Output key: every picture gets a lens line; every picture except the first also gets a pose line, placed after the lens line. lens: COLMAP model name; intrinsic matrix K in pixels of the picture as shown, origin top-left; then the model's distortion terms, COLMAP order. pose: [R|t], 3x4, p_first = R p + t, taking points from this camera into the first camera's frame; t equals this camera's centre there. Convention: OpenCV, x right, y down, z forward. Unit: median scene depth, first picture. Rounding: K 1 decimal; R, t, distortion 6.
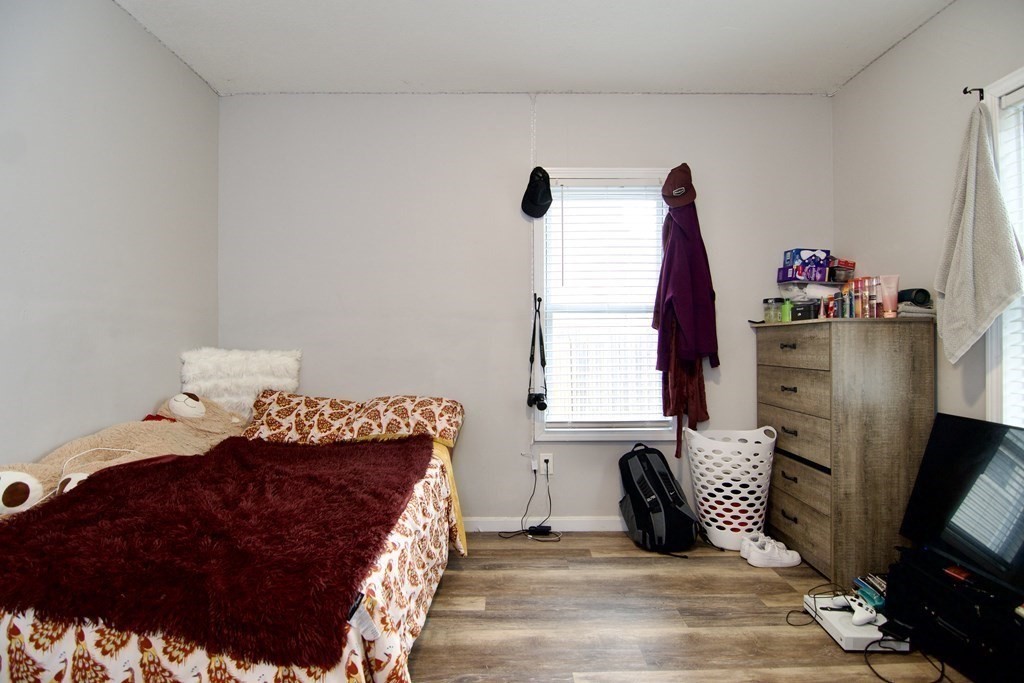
lens RADIAL K [[498.5, 0, 514.7], [0, 498.5, 337.2], [0, 0, 1]] dist [0.000146, -0.016191]
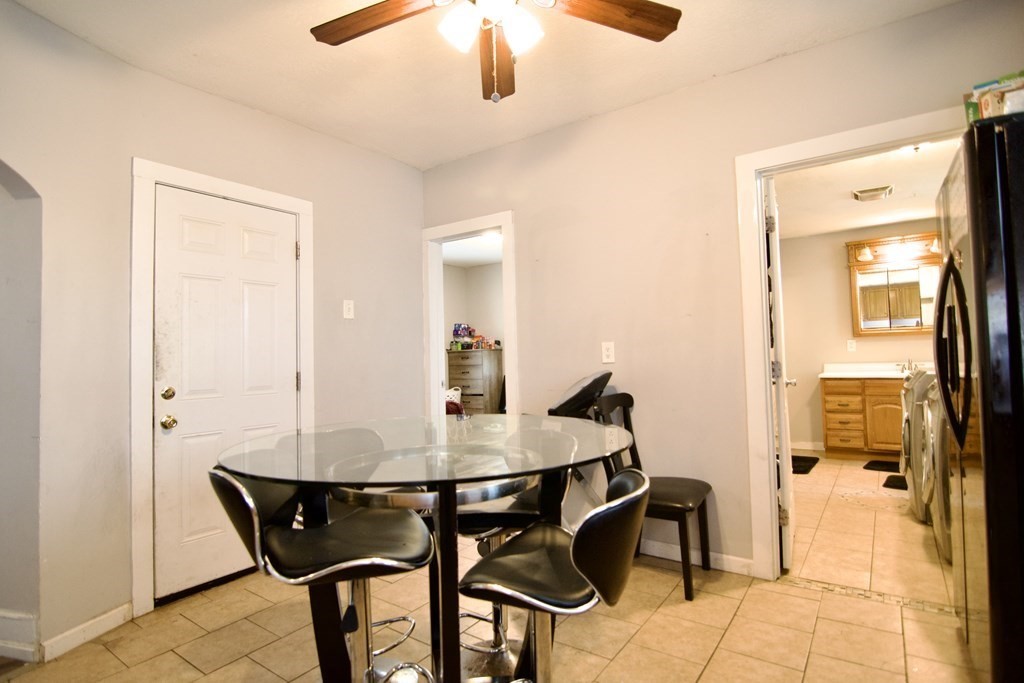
lens RADIAL K [[498.5, 0, 514.7], [0, 498.5, 337.2], [0, 0, 1]] dist [0.000146, -0.016191]
pose [[0.585434, 0.015103, 0.810580, -1.662366], [0.023294, 0.999100, -0.035439, 0.005978], [-0.810386, 0.039629, 0.584555, -0.970872]]
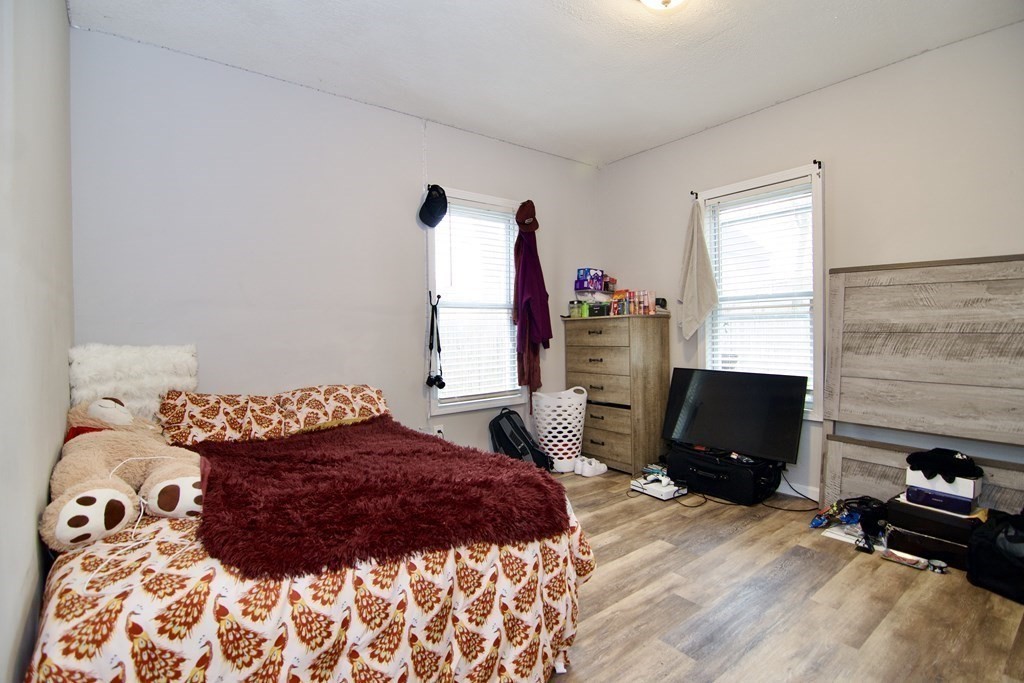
lens RADIAL K [[498.5, 0, 514.7], [0, 498.5, 337.2], [0, 0, 1]] dist [0.000146, -0.016191]
pose [[0.789021, -0.019066, 0.614071, -0.580510], [0.011564, 0.999802, 0.016183, 0.004861], [-0.614258, -0.005668, 0.789085, -0.061955]]
